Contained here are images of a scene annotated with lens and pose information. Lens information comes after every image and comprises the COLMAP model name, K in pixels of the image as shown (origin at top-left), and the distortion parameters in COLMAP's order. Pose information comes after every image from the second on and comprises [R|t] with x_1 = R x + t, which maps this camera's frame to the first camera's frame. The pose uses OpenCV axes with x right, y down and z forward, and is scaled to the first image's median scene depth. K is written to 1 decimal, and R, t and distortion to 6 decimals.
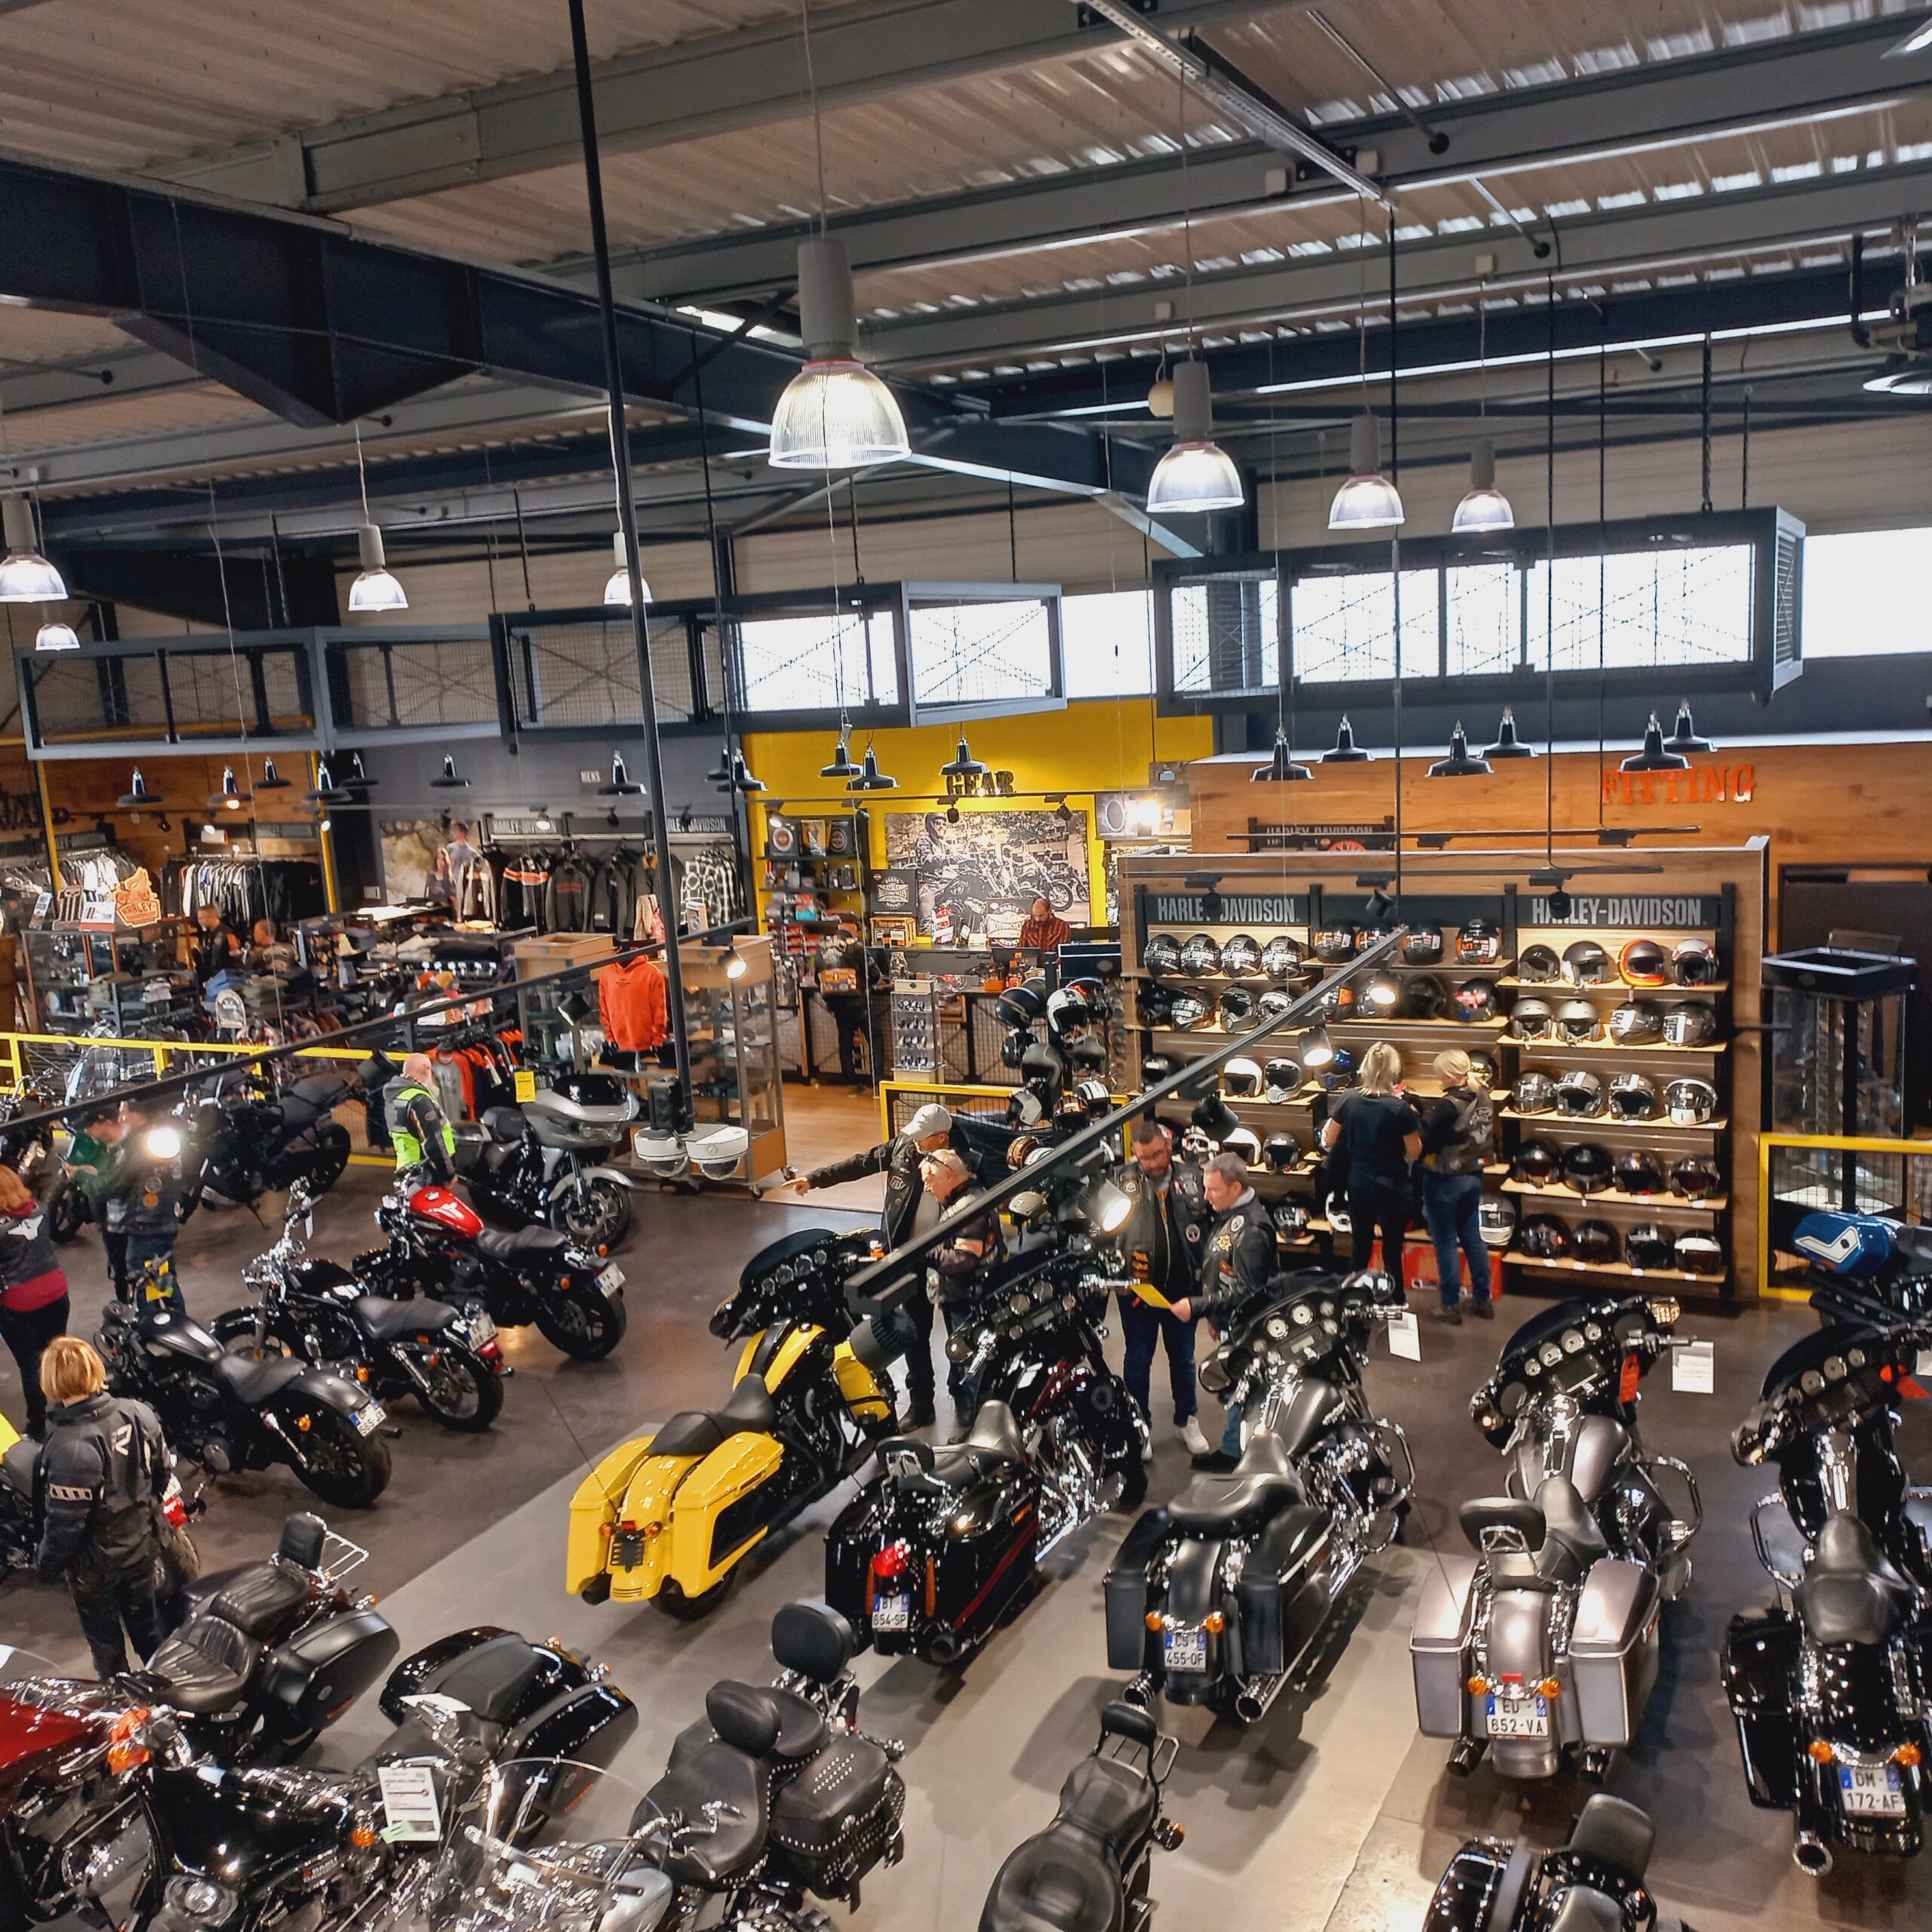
lens RADIAL K [[1833.4, 0, 961.8], [0, 1833.4, 968.5], [0, 0, 1]] dist [0.112228, -0.168155]
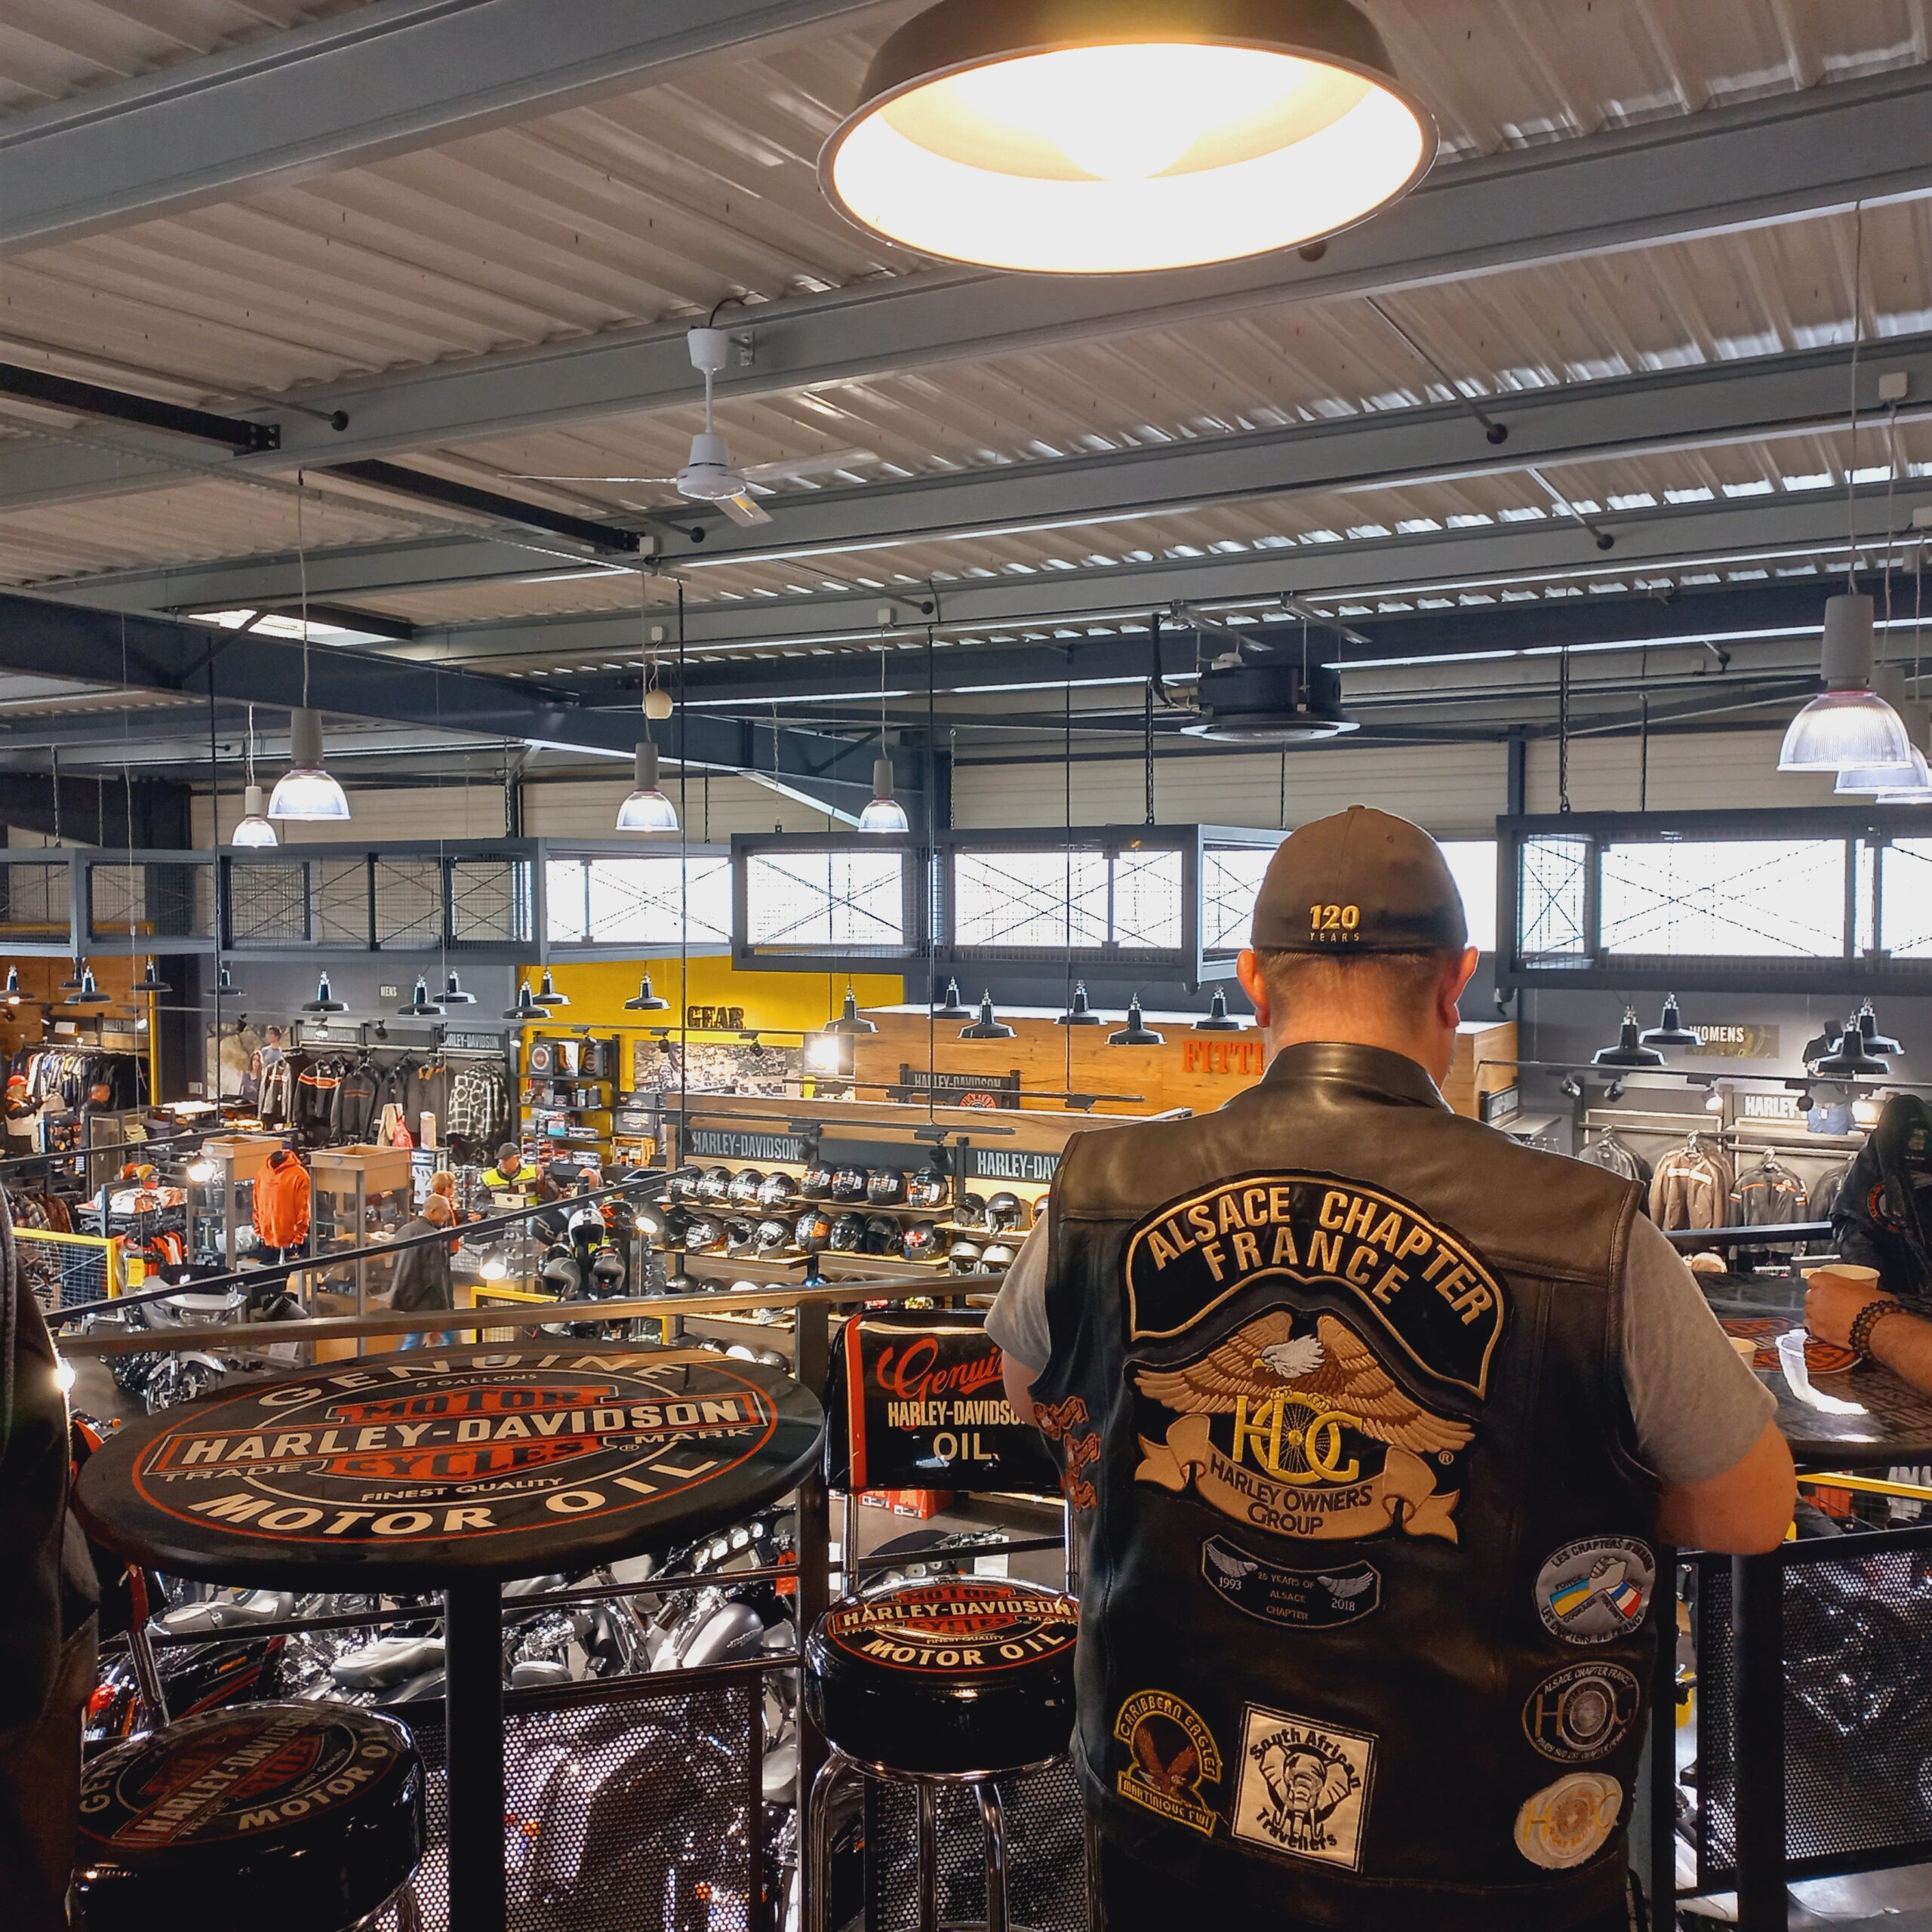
lens RADIAL K [[1833.4, 0, 961.8], [0, 1833.4, 968.5], [0, 0, 1]] dist [0.112228, -0.168155]
pose [[0.997531, 0.055689, -0.042775, 0.211811], [-0.060508, 0.990786, -0.121166, -0.007569], [0.035633, 0.123455, 0.991710, -0.075835]]
